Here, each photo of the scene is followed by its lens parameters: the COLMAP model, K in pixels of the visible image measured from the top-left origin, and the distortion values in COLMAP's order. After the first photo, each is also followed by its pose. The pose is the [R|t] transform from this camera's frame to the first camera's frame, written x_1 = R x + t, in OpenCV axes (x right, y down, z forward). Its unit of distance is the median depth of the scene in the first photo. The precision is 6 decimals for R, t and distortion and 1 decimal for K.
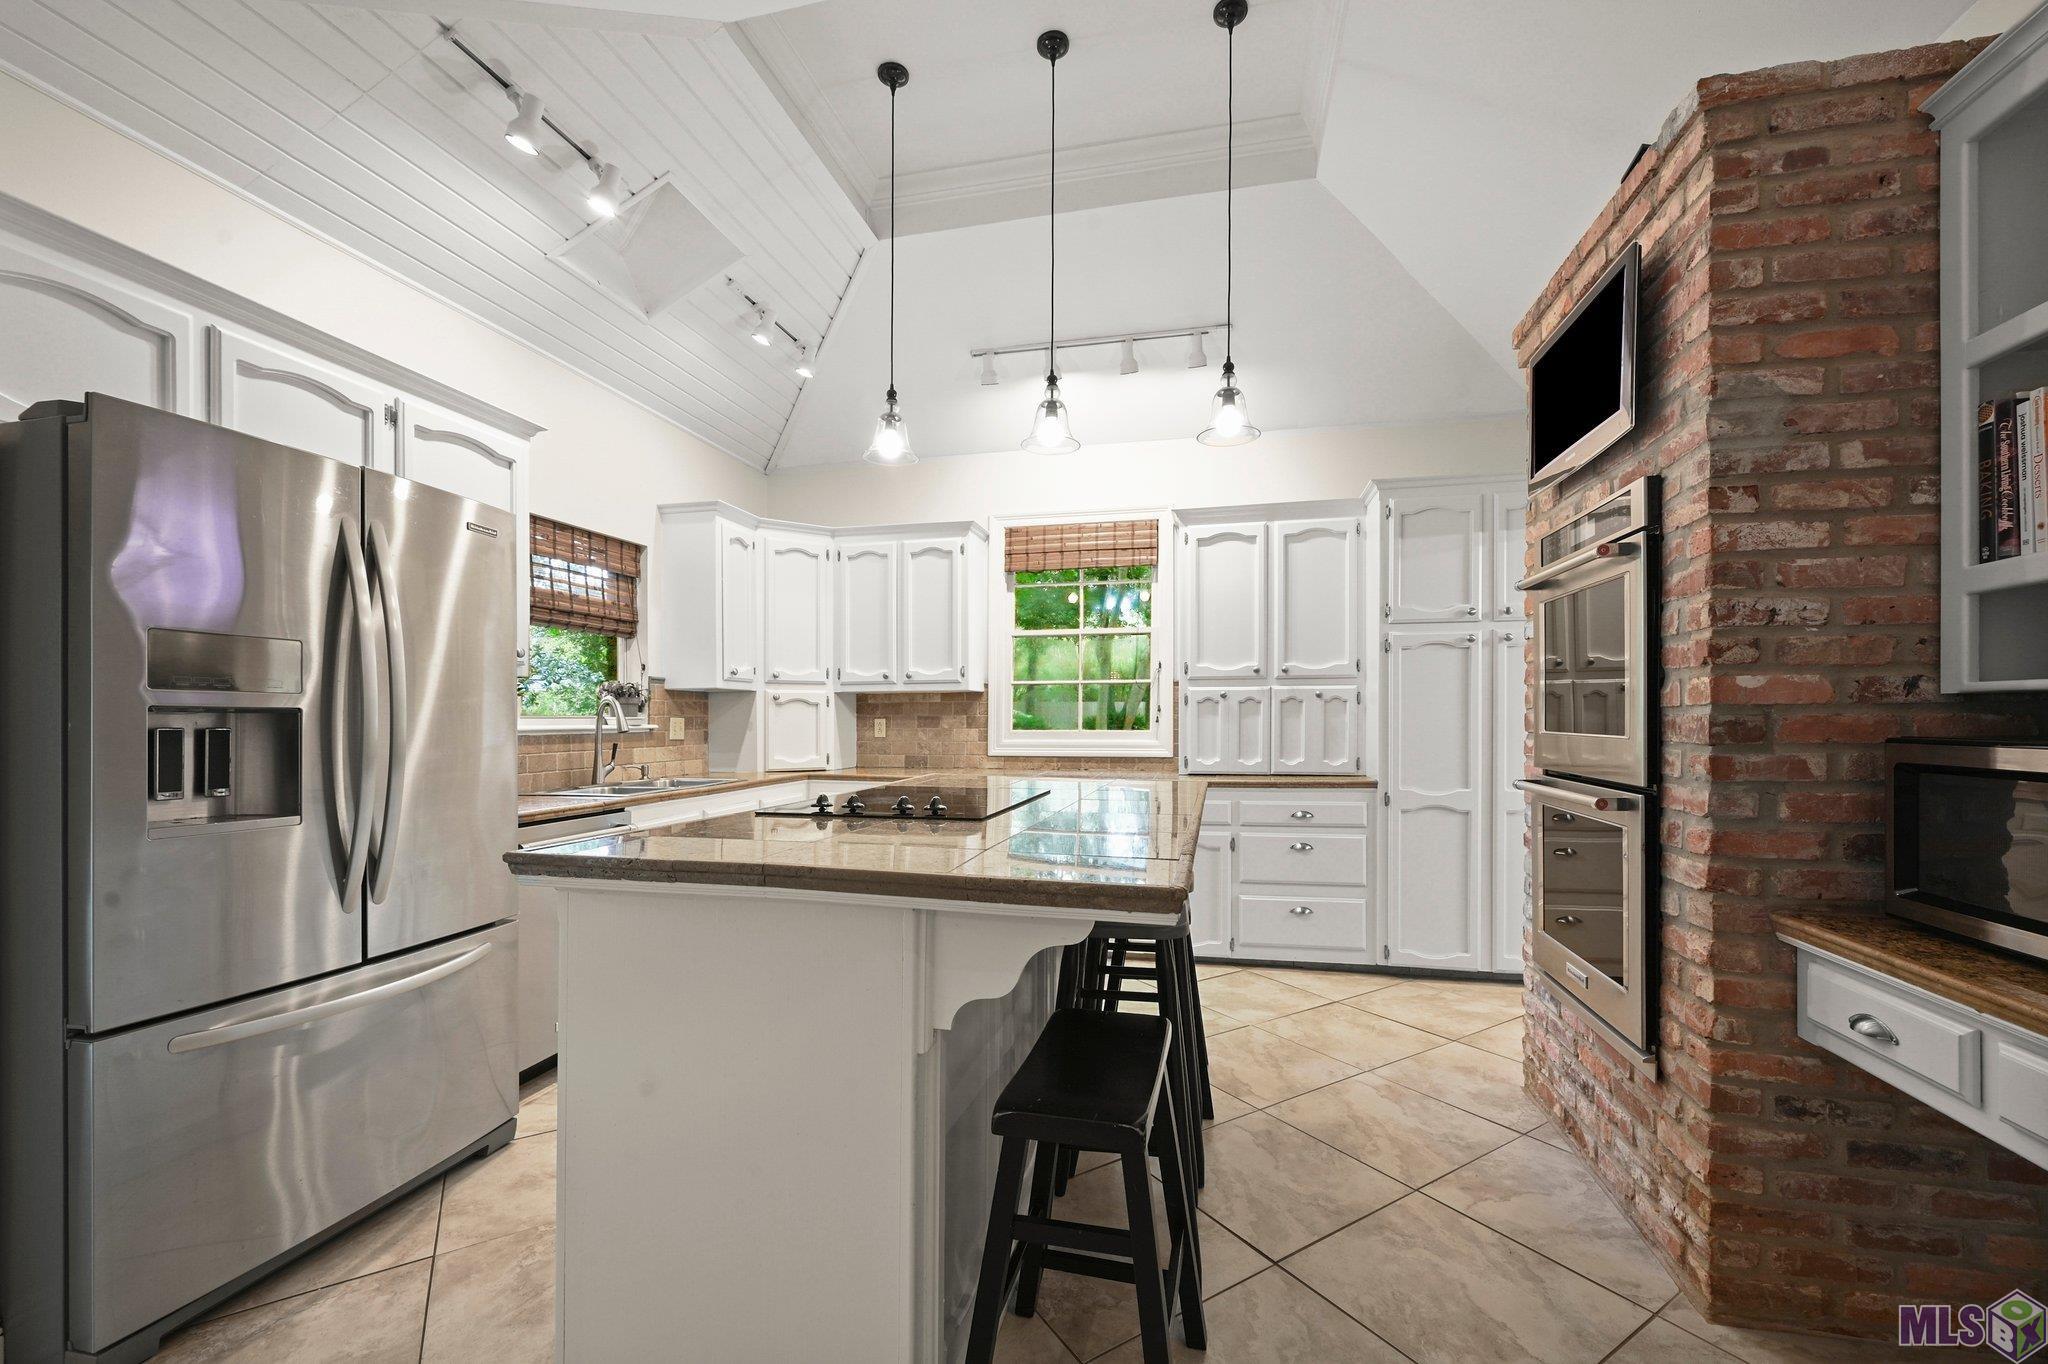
lens RADIAL K [[822.9, 0, 1038.3], [0, 822.9, 721.1], [0, 0, 1]] dist [0.003572, 0.000505]
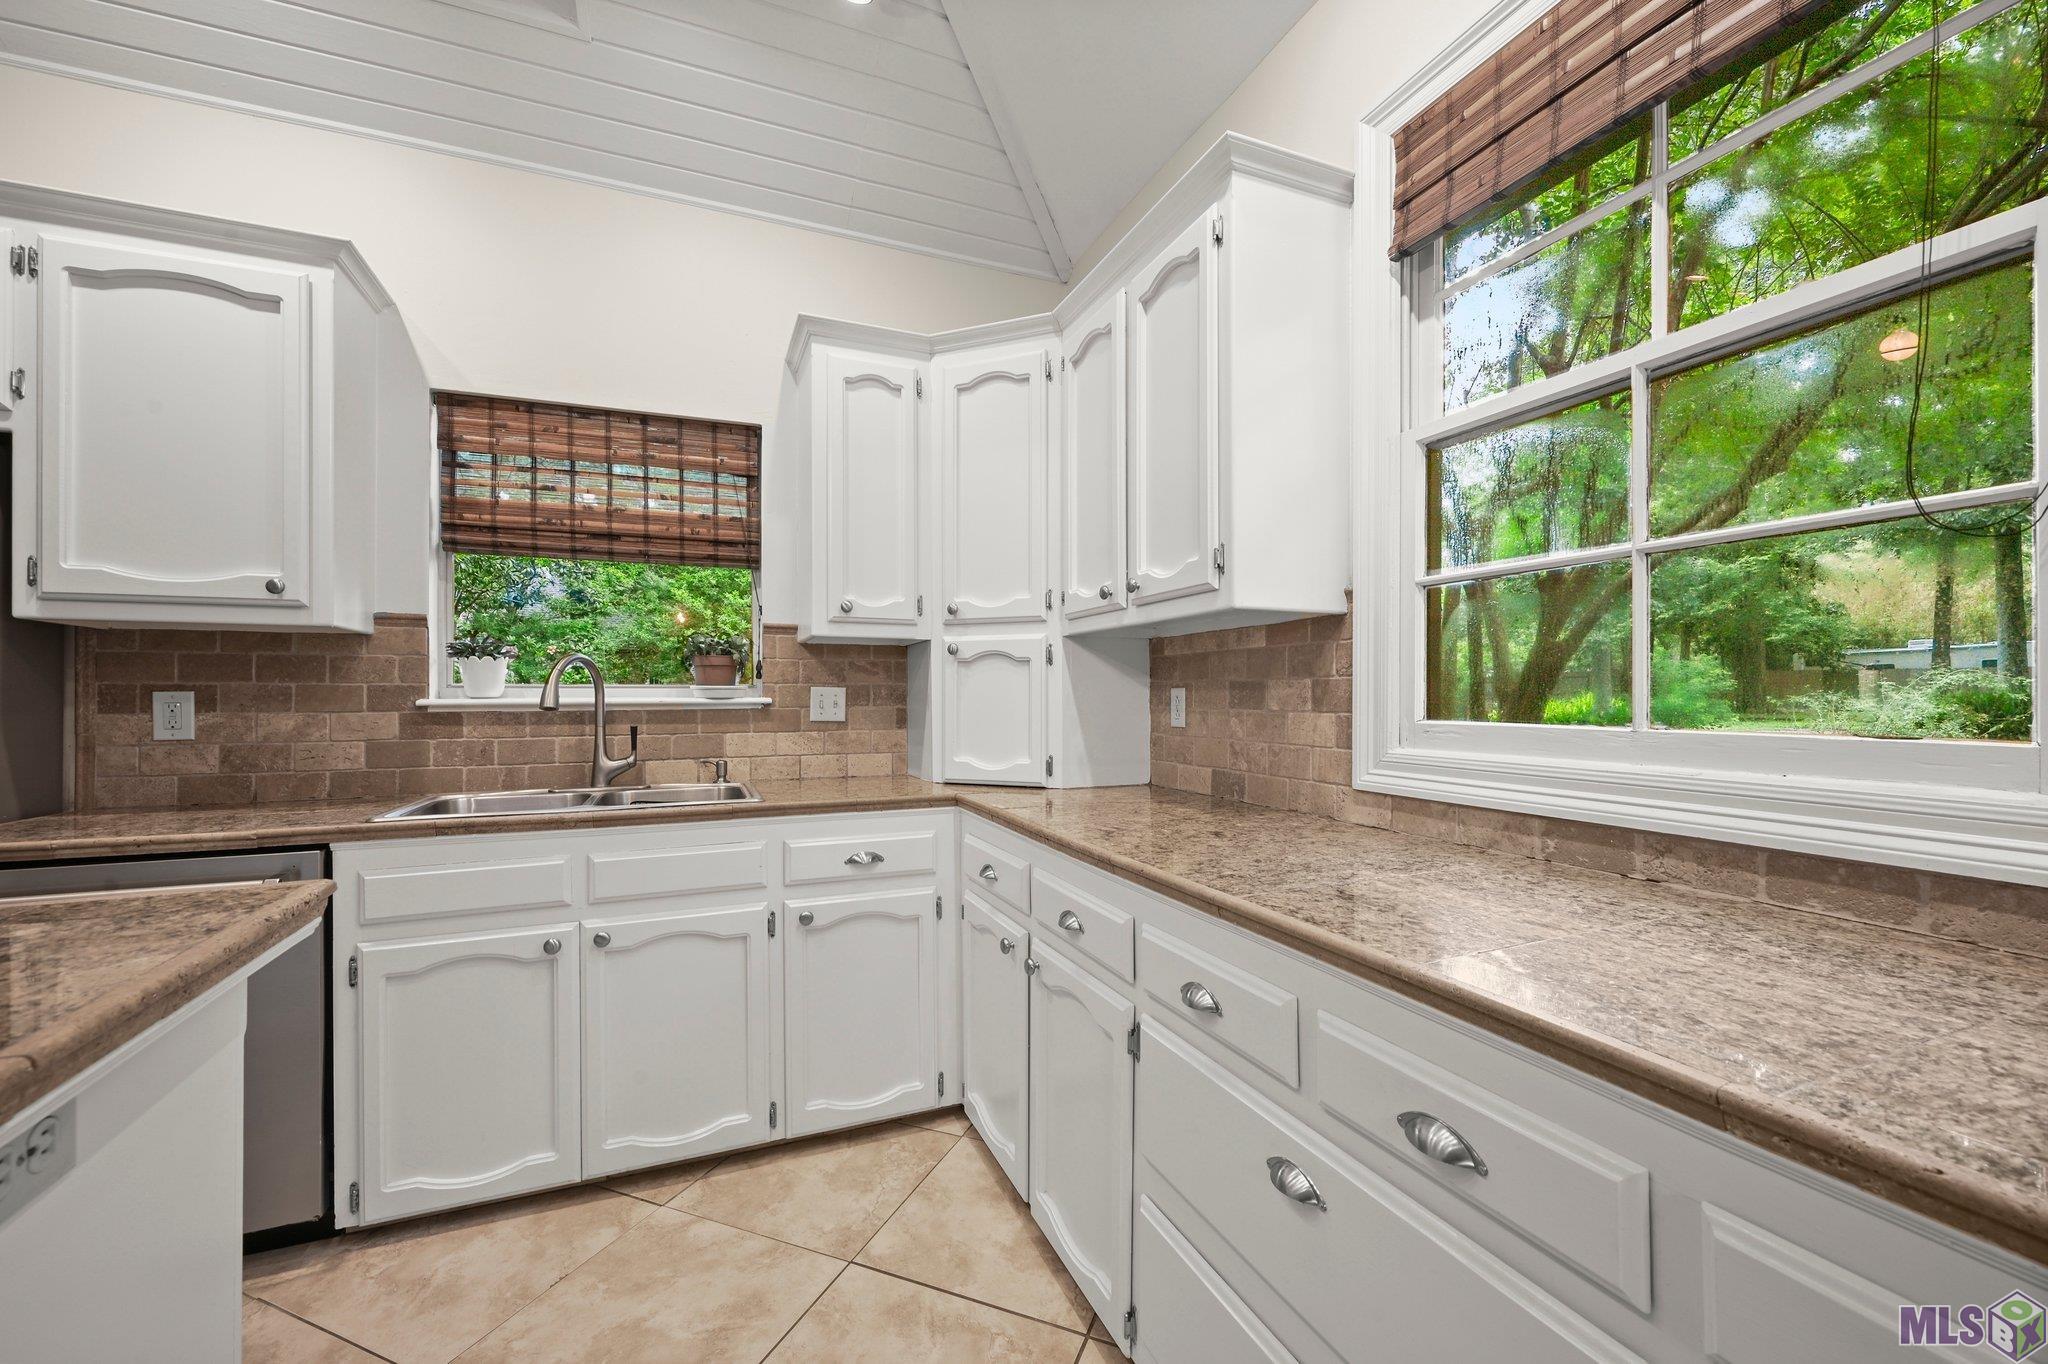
lens RADIAL K [[822.9, 0, 1023.7], [0, 822.9, 684.2], [0, 0, 1]] dist [0.003572, 0.000505]
pose [[0.576868, -0.007348, -0.816804, 0.166423], [-0.001146, 0.999951, -0.009805, -0.000271], [0.816836, 0.006593, 0.576832, 0.743262]]
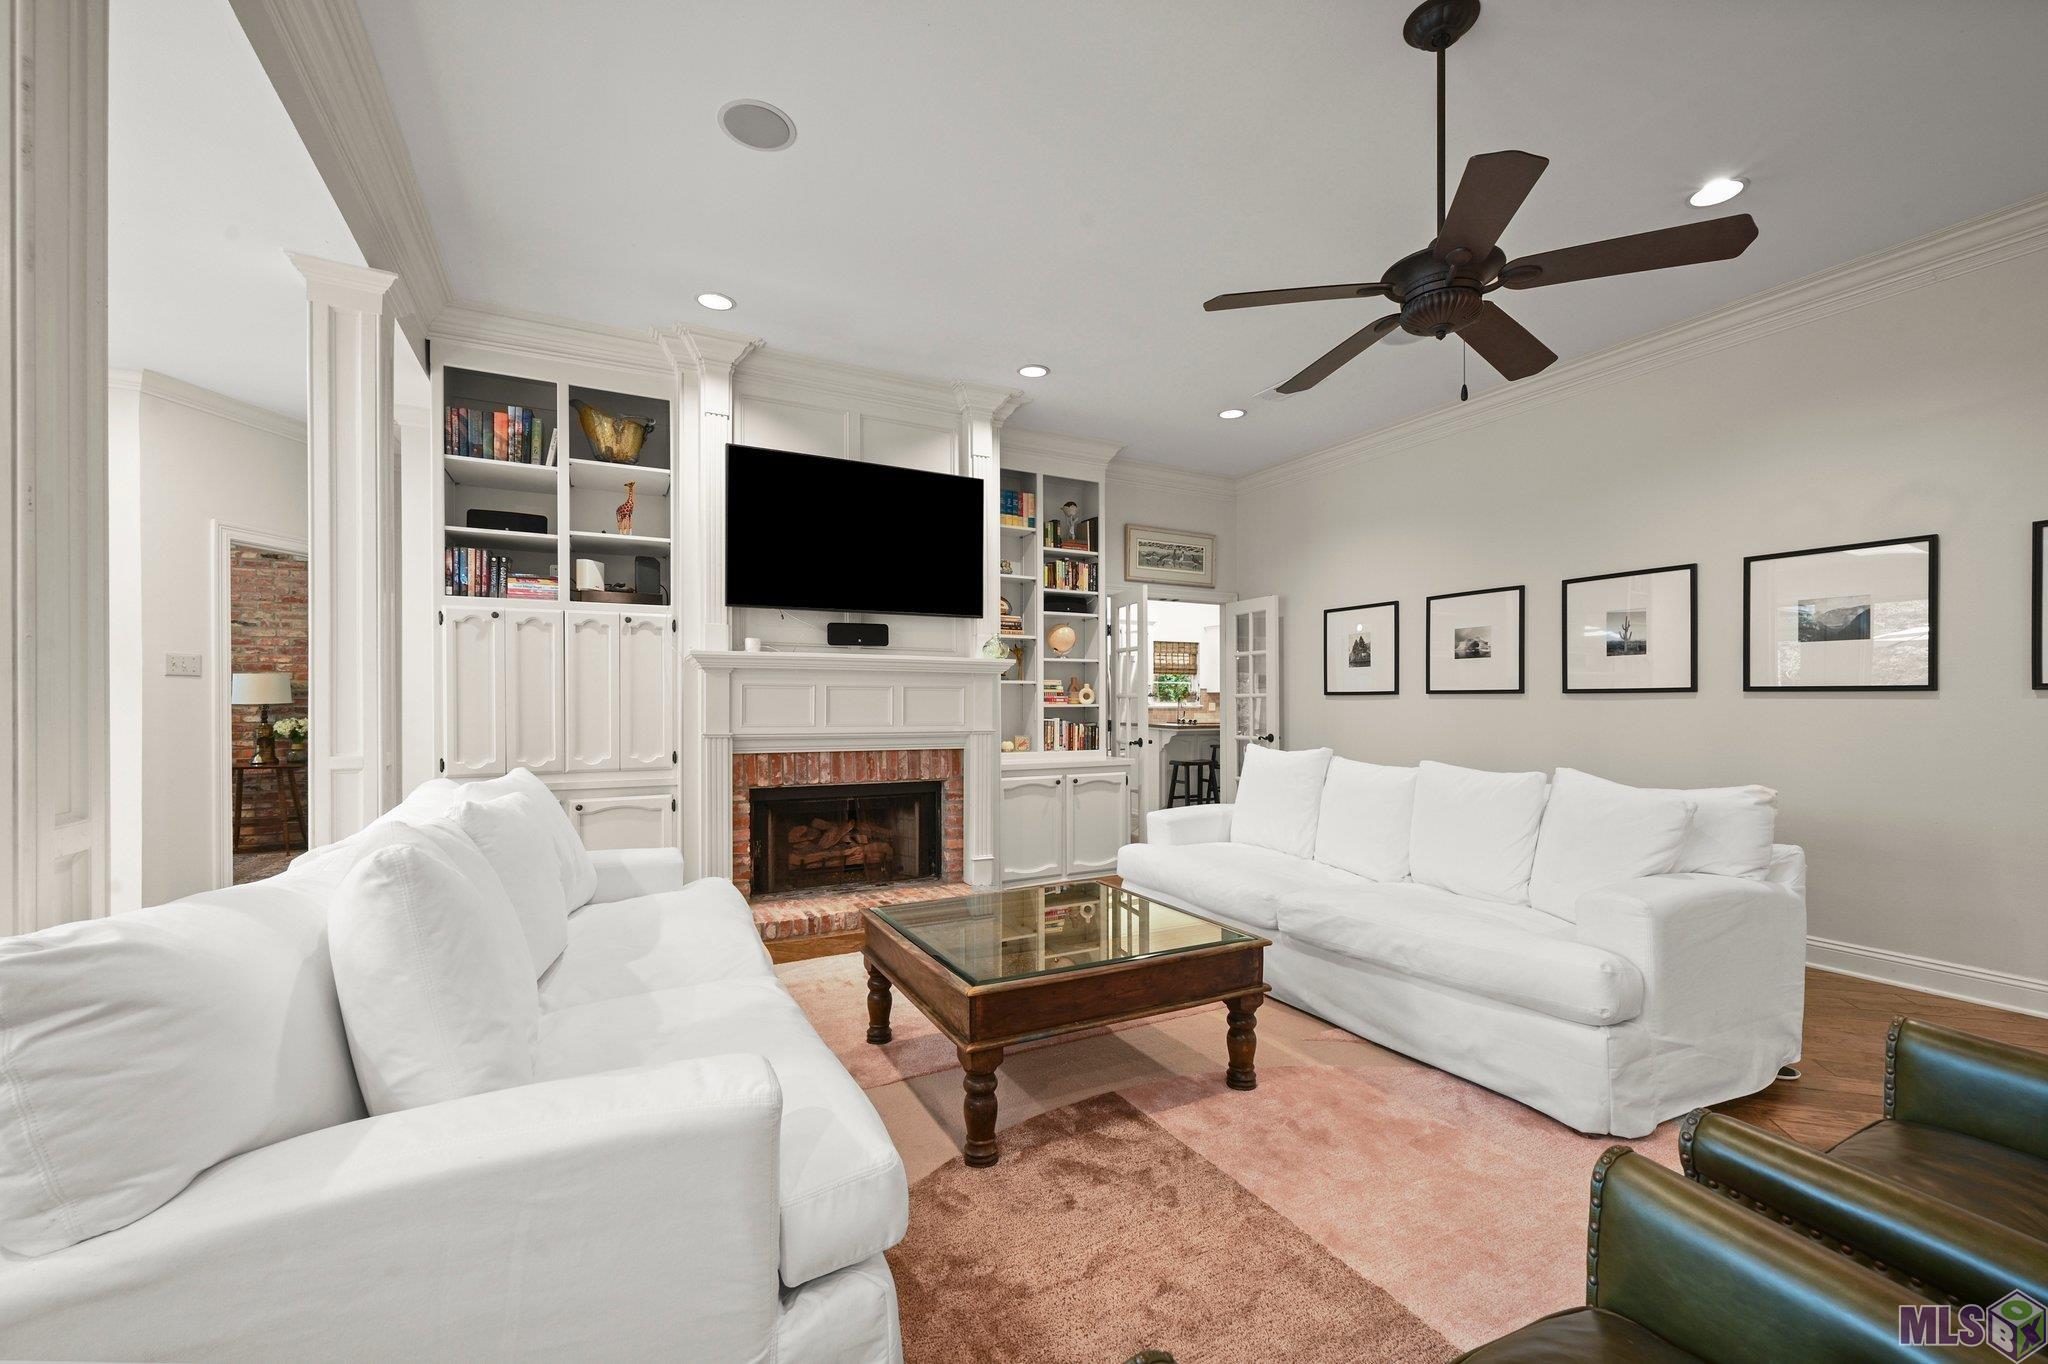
lens RADIAL K [[822.9, 0, 1022.4], [0, 822.9, 693.7], [0, 0, 1]] dist [0.003572, 0.000505]
pose [[0.646767, -0.000068, -0.762688, 1.229171], [-0.002241, 0.999996, -0.001990, -0.026879], [0.762684, 0.002997, 0.646764, -1.239031]]
